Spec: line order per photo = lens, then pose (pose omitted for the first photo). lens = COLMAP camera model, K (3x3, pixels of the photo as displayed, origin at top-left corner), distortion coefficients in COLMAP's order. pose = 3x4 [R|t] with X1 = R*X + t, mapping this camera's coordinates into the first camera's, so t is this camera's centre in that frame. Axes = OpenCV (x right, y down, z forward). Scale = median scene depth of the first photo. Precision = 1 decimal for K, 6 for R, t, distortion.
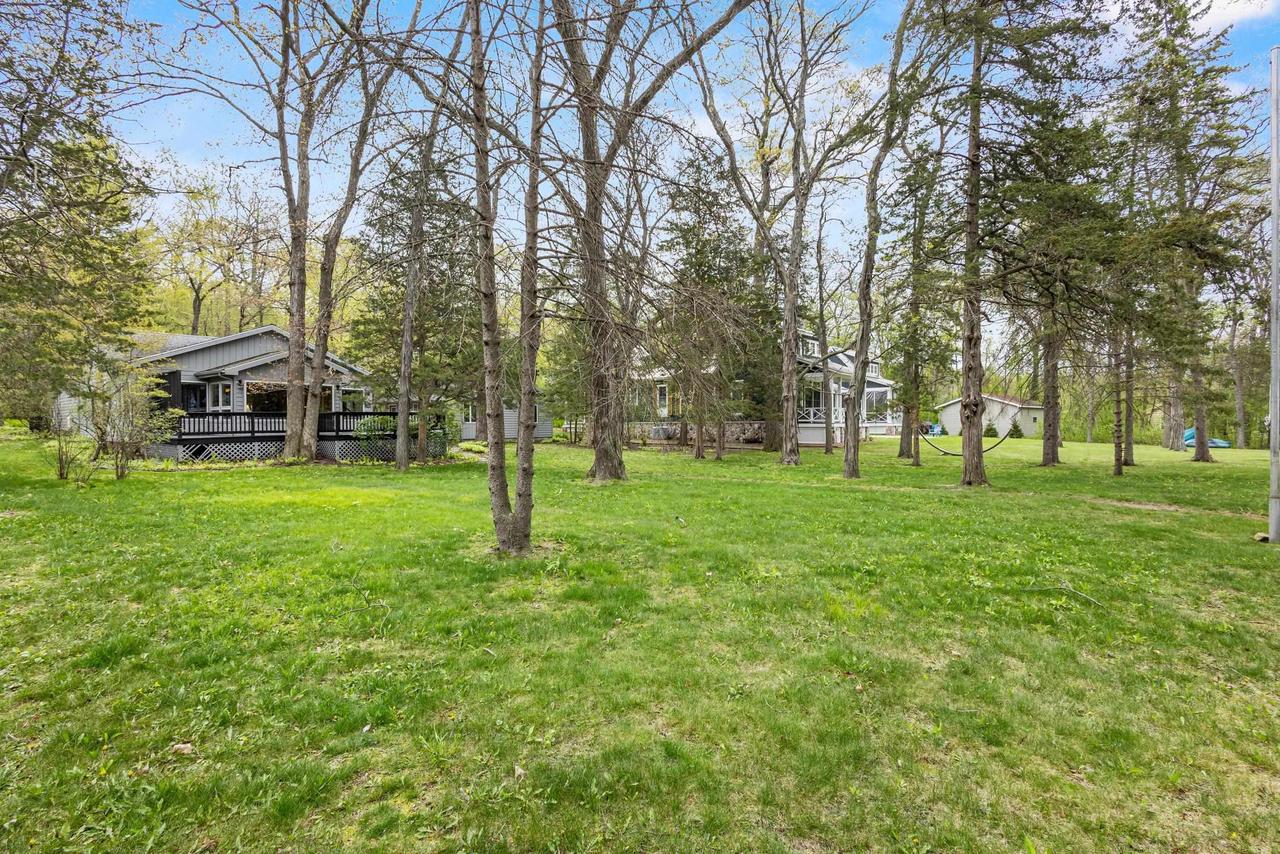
lens RADIAL K [[600.2, 0, 637.8], [0, 600.2, 430.1], [0, 0, 1]] dist [-0.000723, -0.000059]
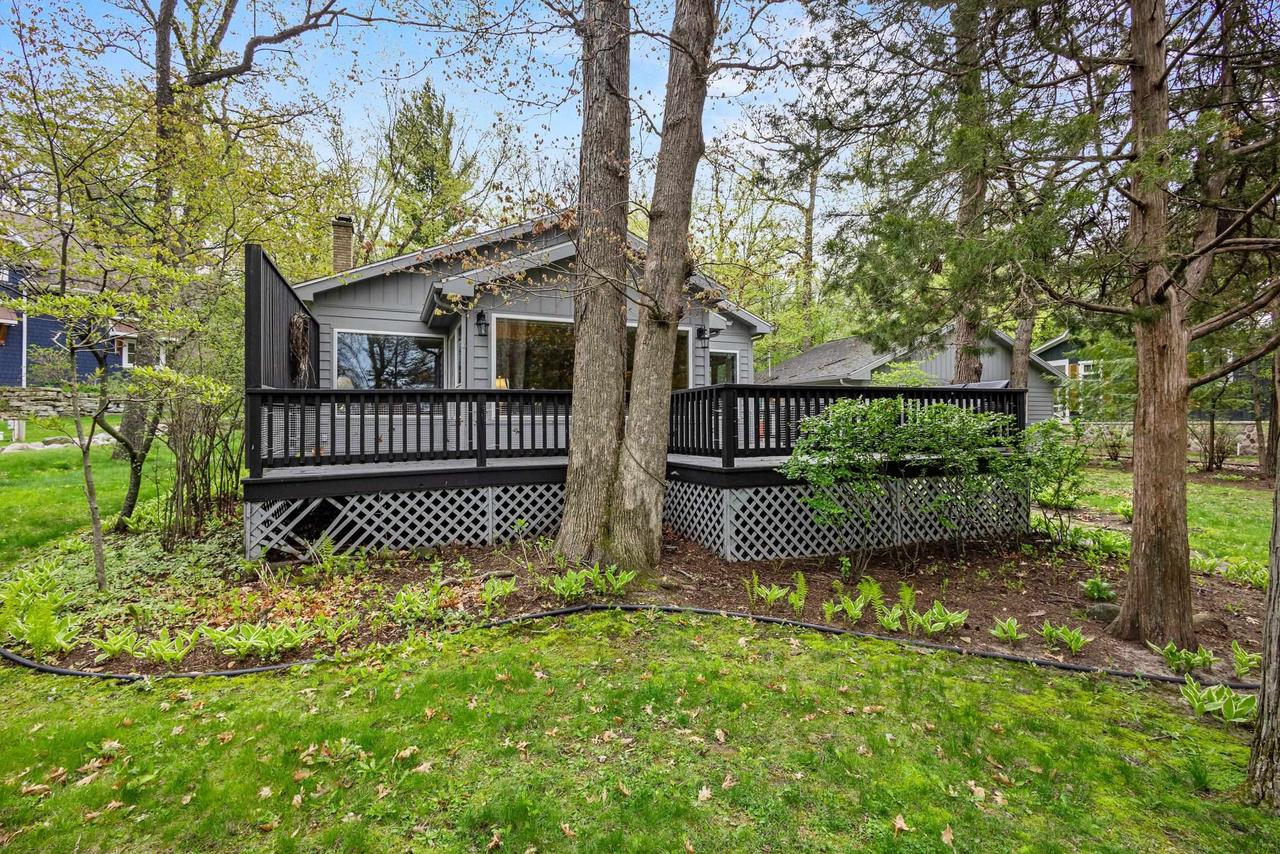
lens RADIAL K [[600.2, 0, 640.1], [0, 600.2, 424.7], [0, 0, 1]] dist [-0.000723, -0.000059]
pose [[0.882233, 0.002020, -0.470808, -0.420920], [-0.005484, 0.999967, -0.005986, -0.010597], [0.470780, 0.007863, 0.882215, 0.760664]]
